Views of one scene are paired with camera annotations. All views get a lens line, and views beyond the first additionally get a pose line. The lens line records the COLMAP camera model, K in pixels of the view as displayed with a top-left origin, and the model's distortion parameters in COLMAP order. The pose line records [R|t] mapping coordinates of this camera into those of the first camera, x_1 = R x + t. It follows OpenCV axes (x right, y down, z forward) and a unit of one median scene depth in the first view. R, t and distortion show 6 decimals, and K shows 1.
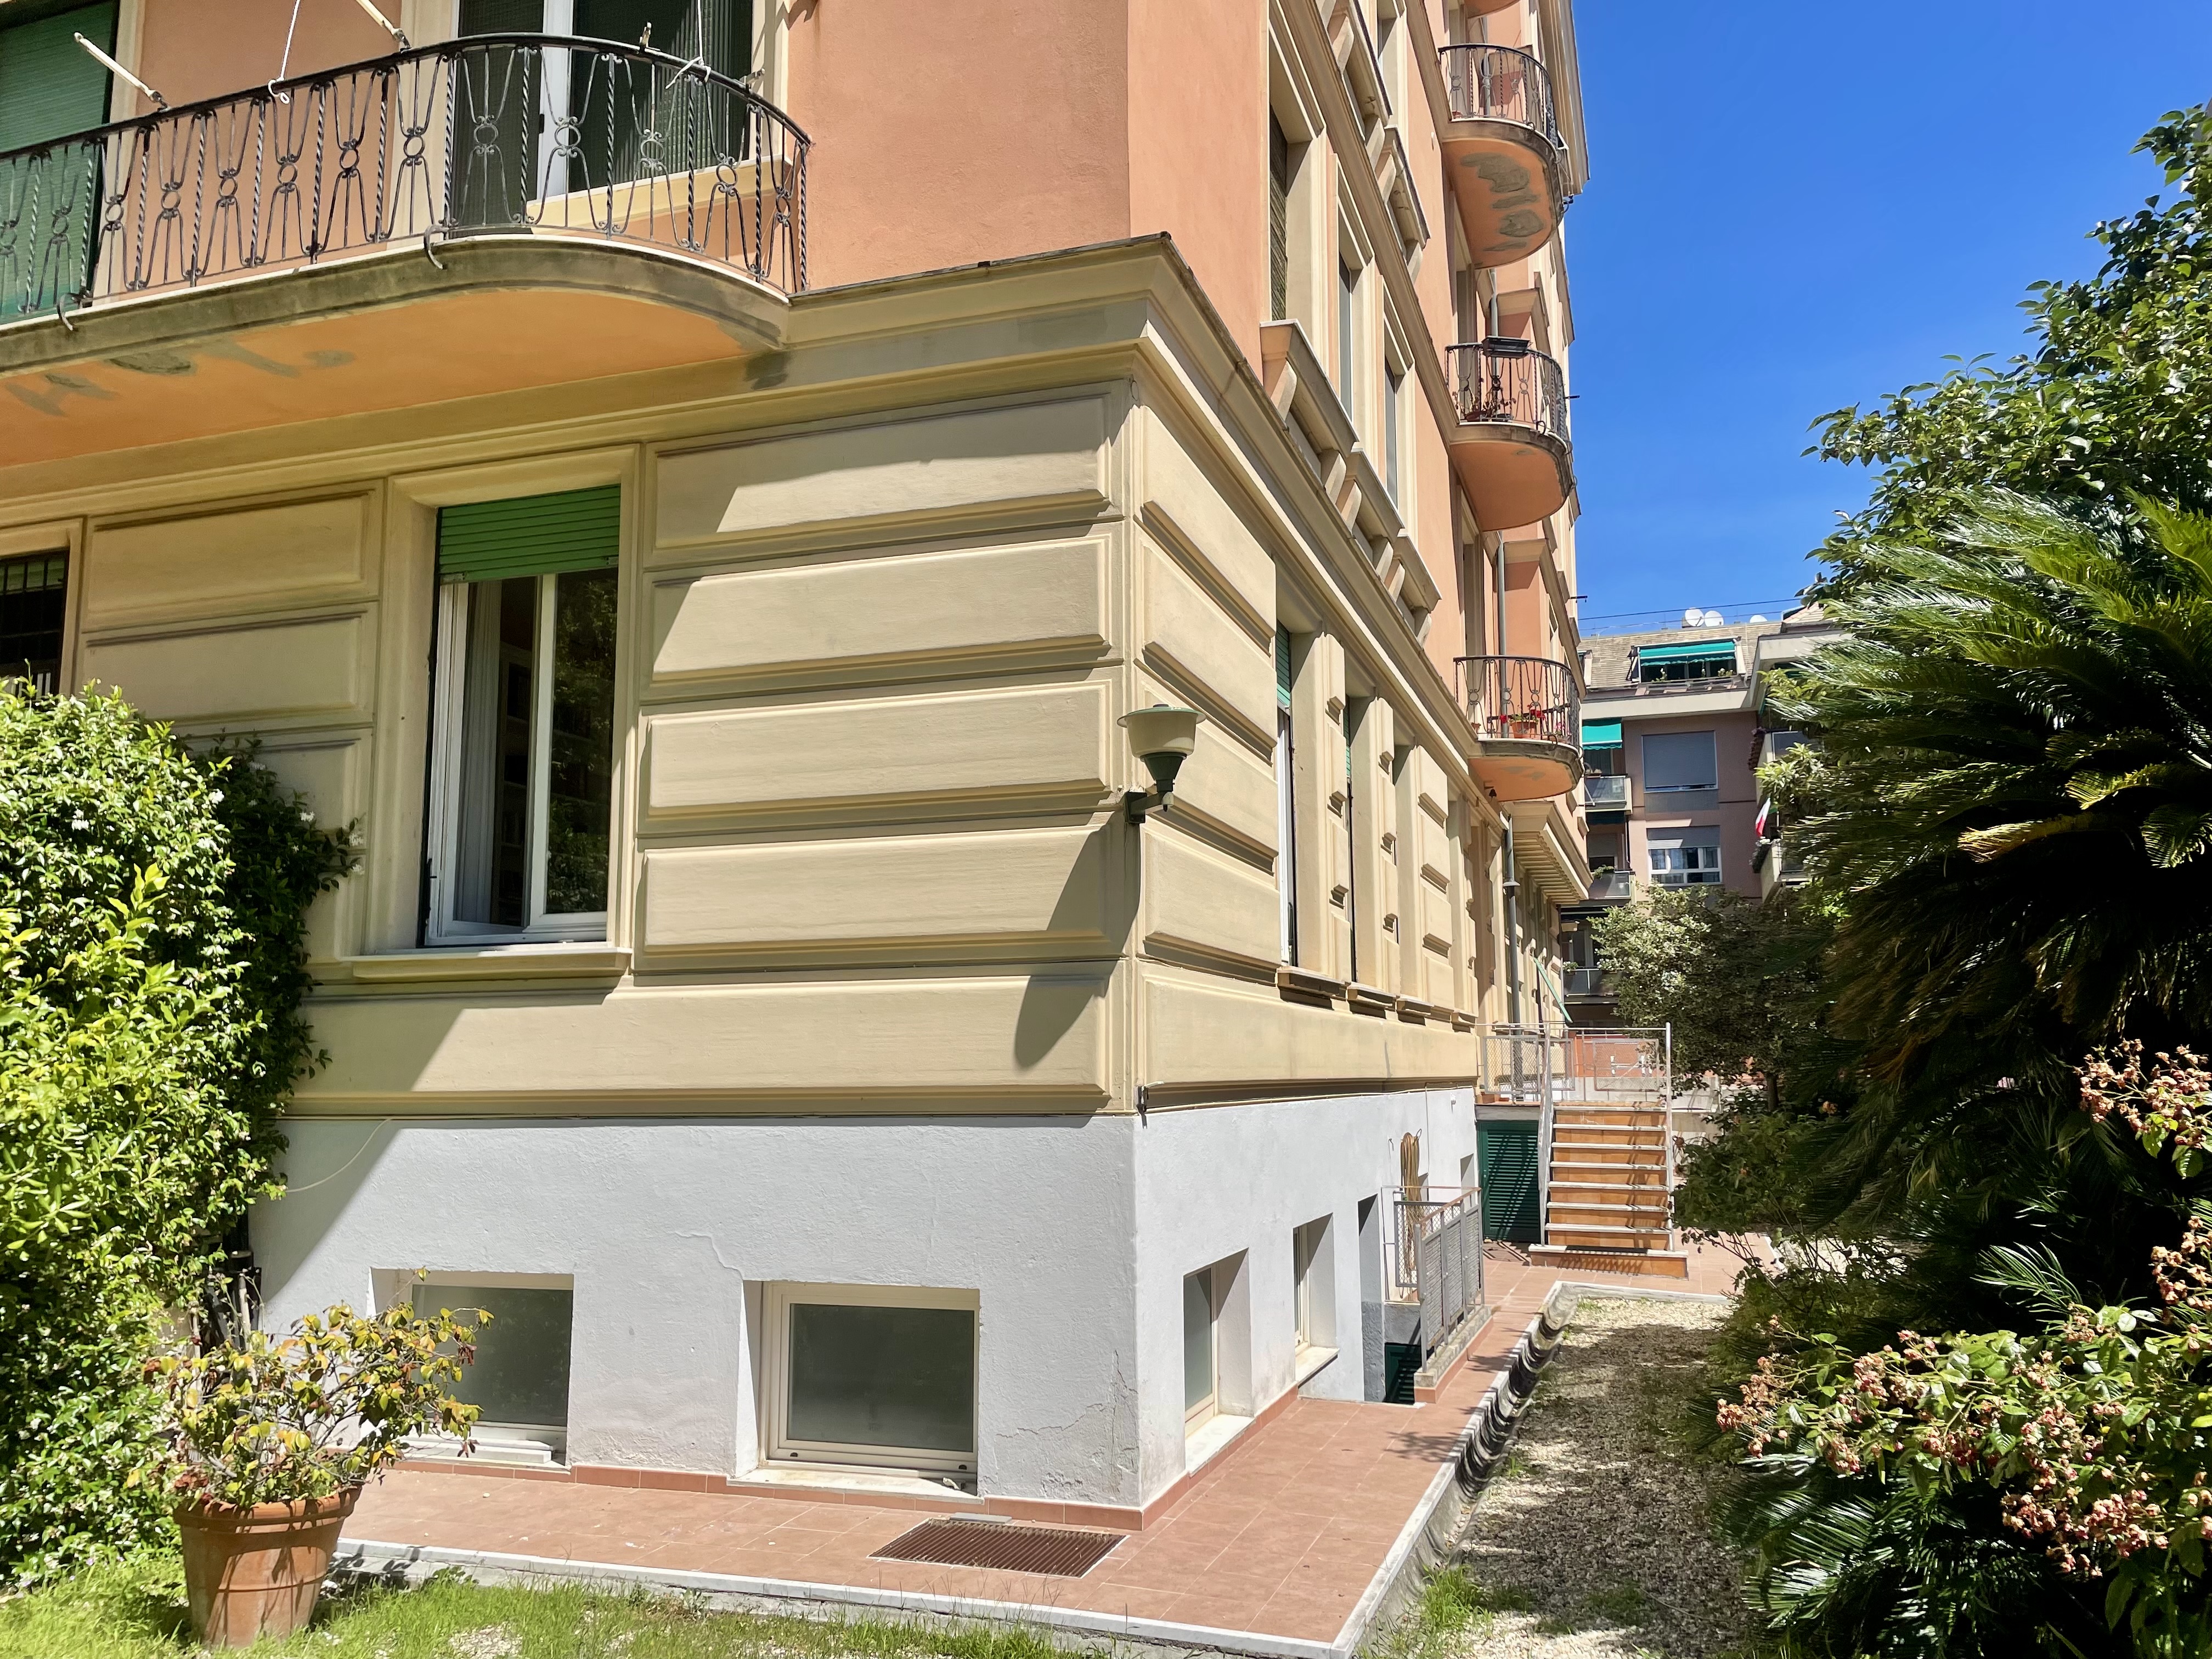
lens RADIAL K [[1629.6, 0, 1111.5], [0, 1629.6, 824.4], [0, 0, 1]] dist [0.117439, -0.139680]
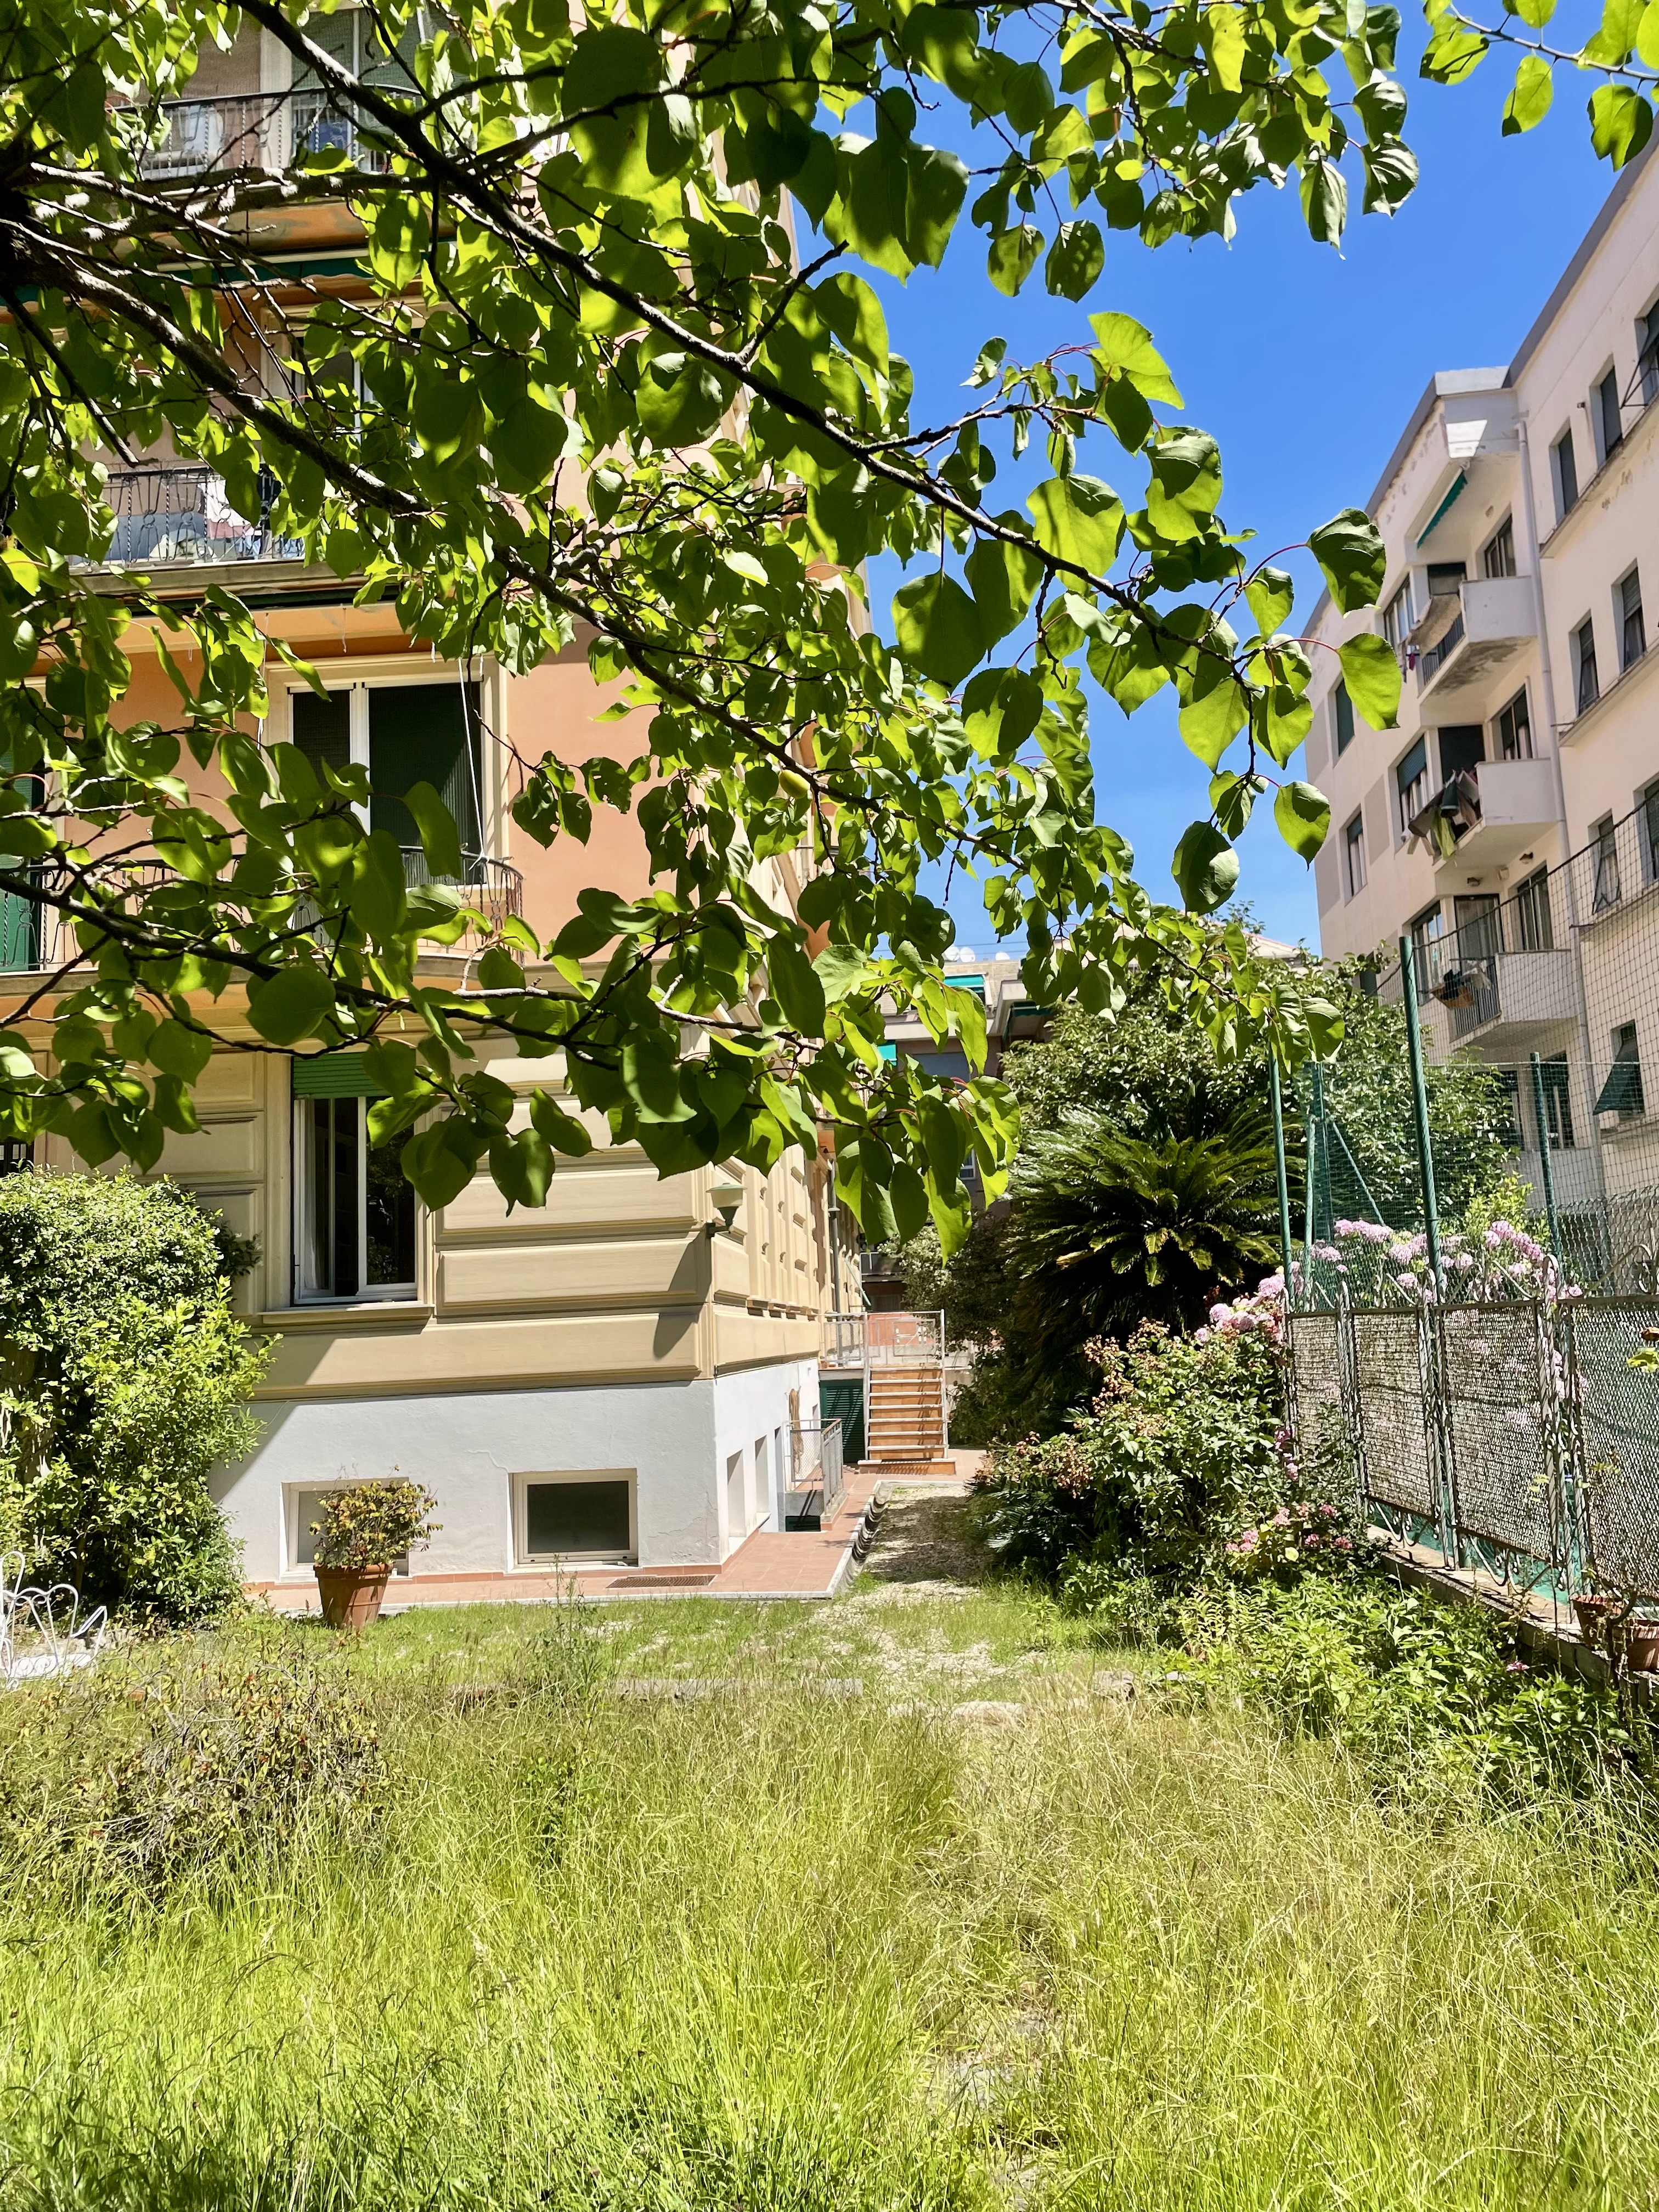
lens RADIAL K [[1629.6, 0, 803.1], [0, 1629.6, 1109.9], [0, 0, 1]] dist [0.117439, -0.139680]
pose [[0.968995, -0.003653, 0.247053, -0.172314], [0.002683, 0.999987, 0.004262, -0.076727], [-0.247066, -0.003466, 0.968993, -0.461210]]
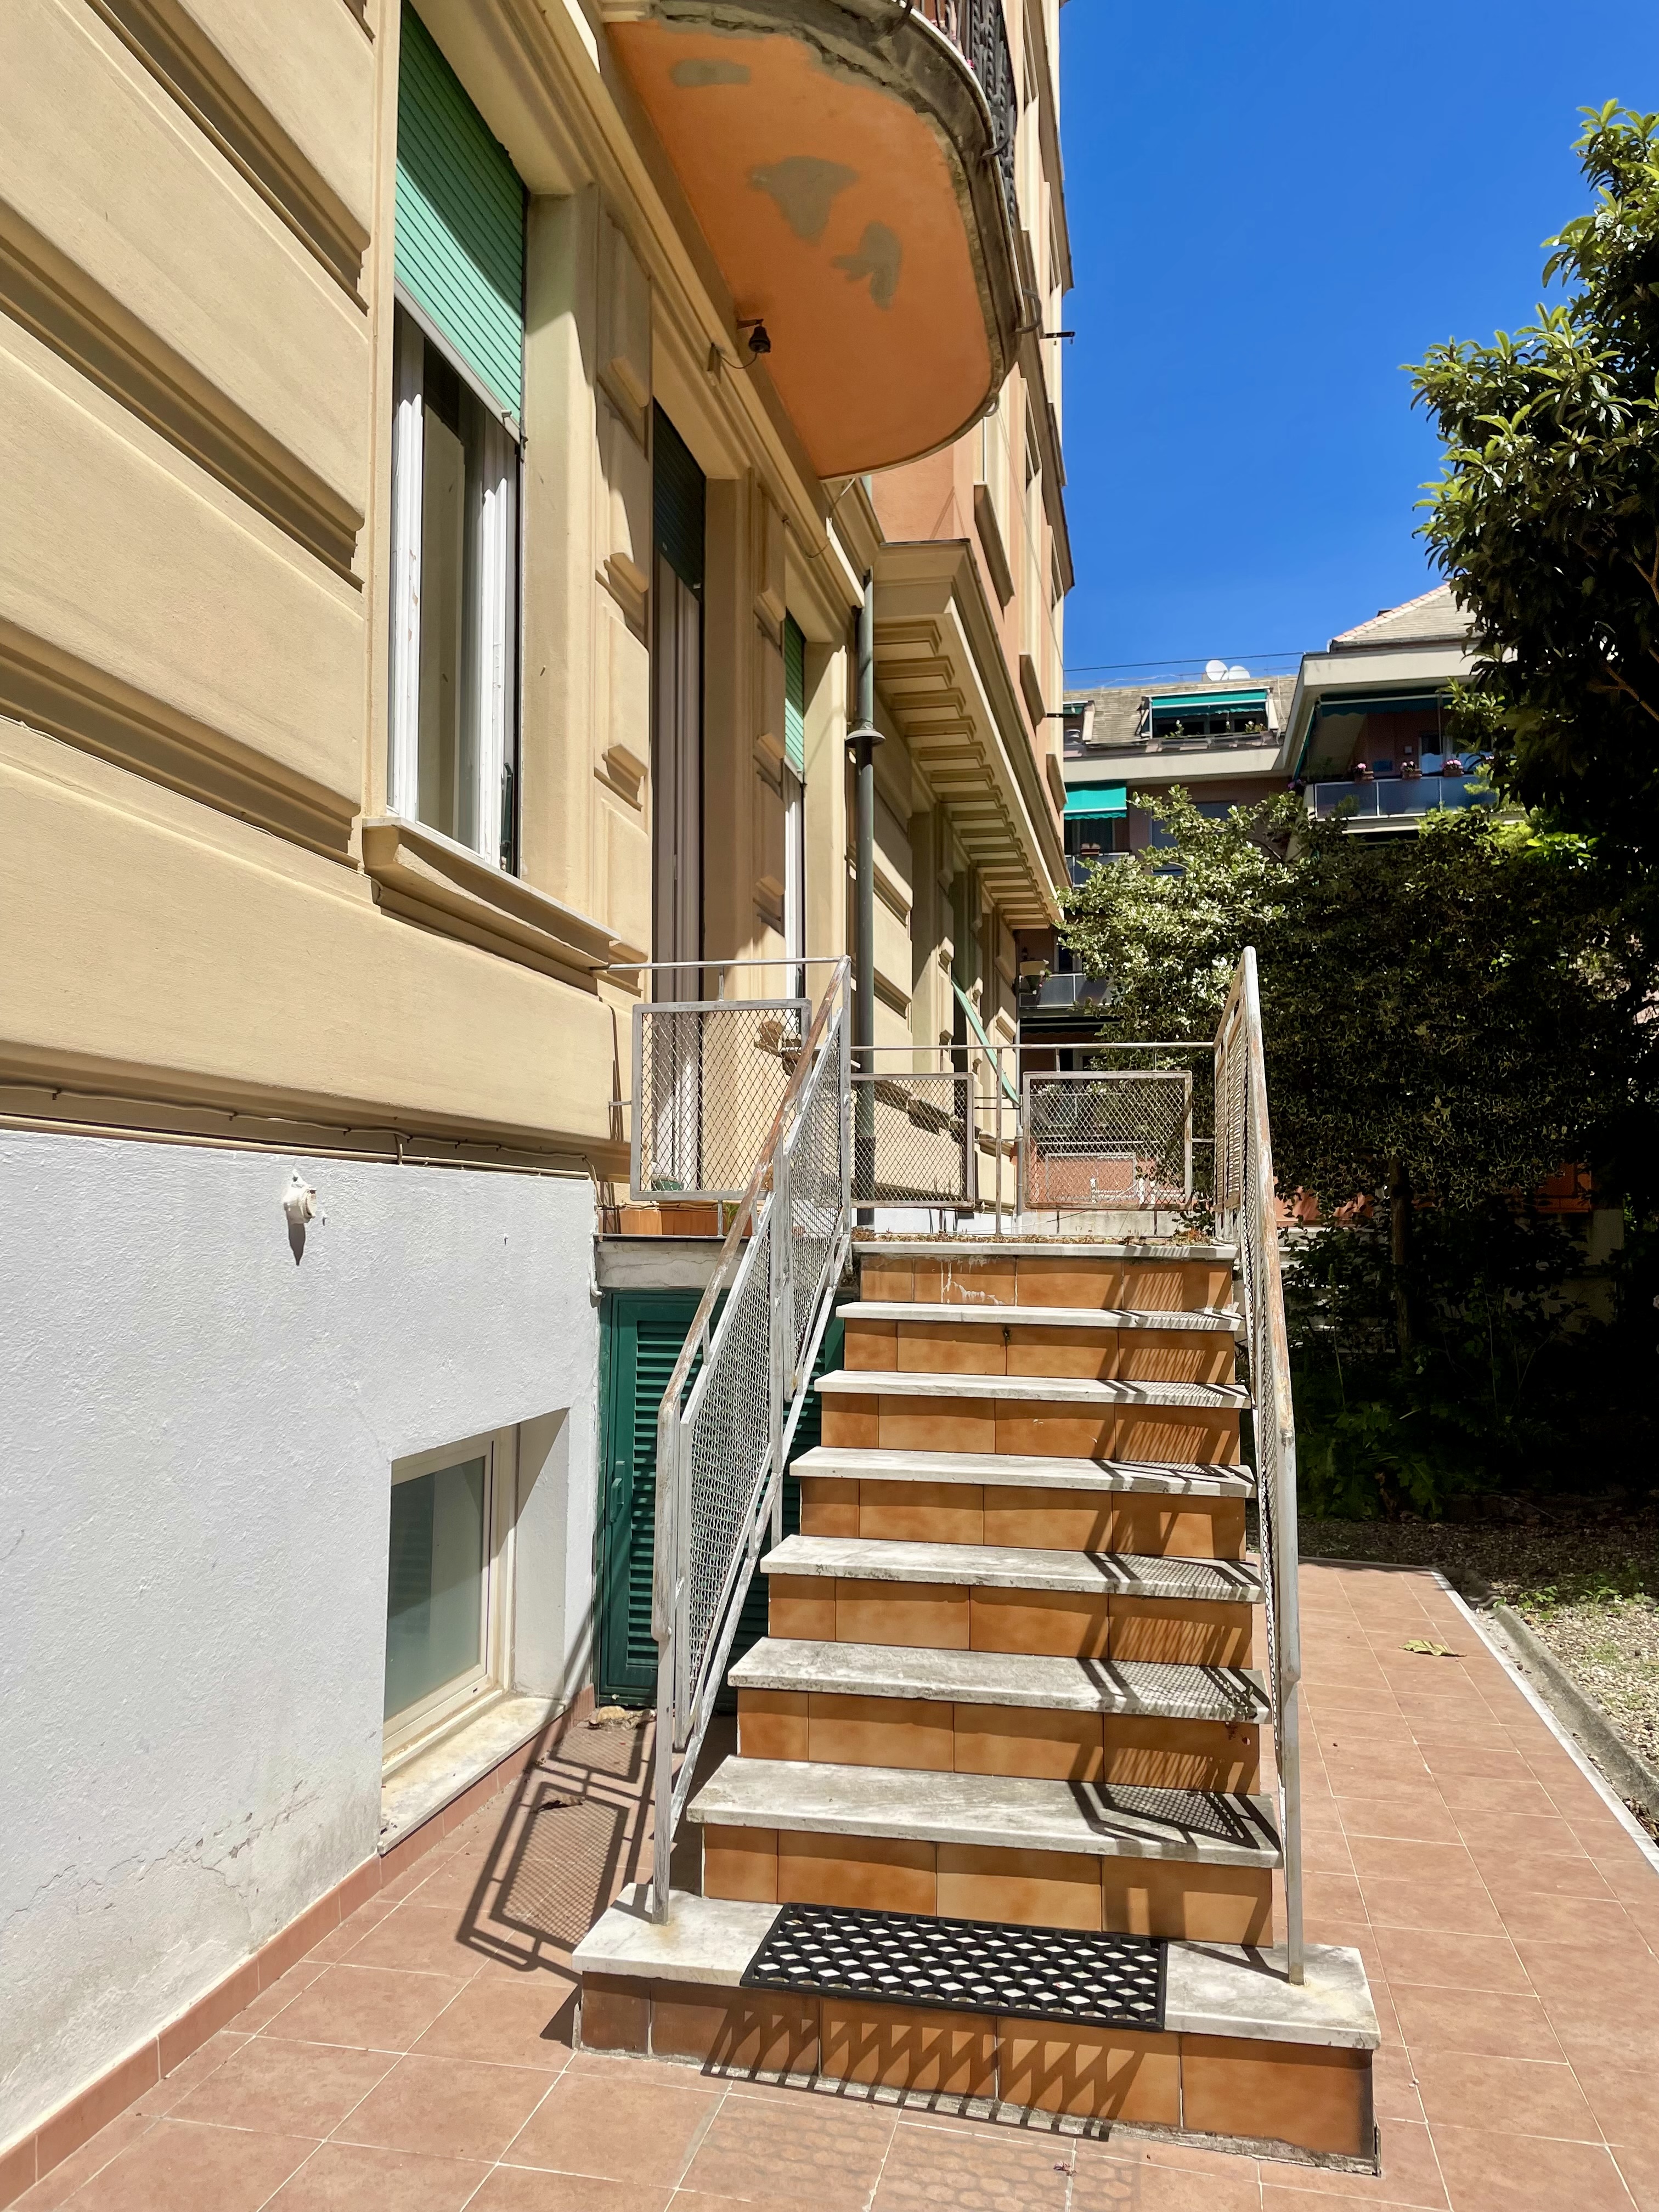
lens RADIAL K [[1629.6, 0, 803.1], [0, 1629.6, 1109.9], [0, 0, 1]] dist [0.117439, -0.139680]
pose [[0.993969, 0.009903, 0.109212, 0.263245], [-0.017971, 0.997160, 0.073140, 0.146770], [-0.108178, -0.074662, 0.991324, 0.830216]]
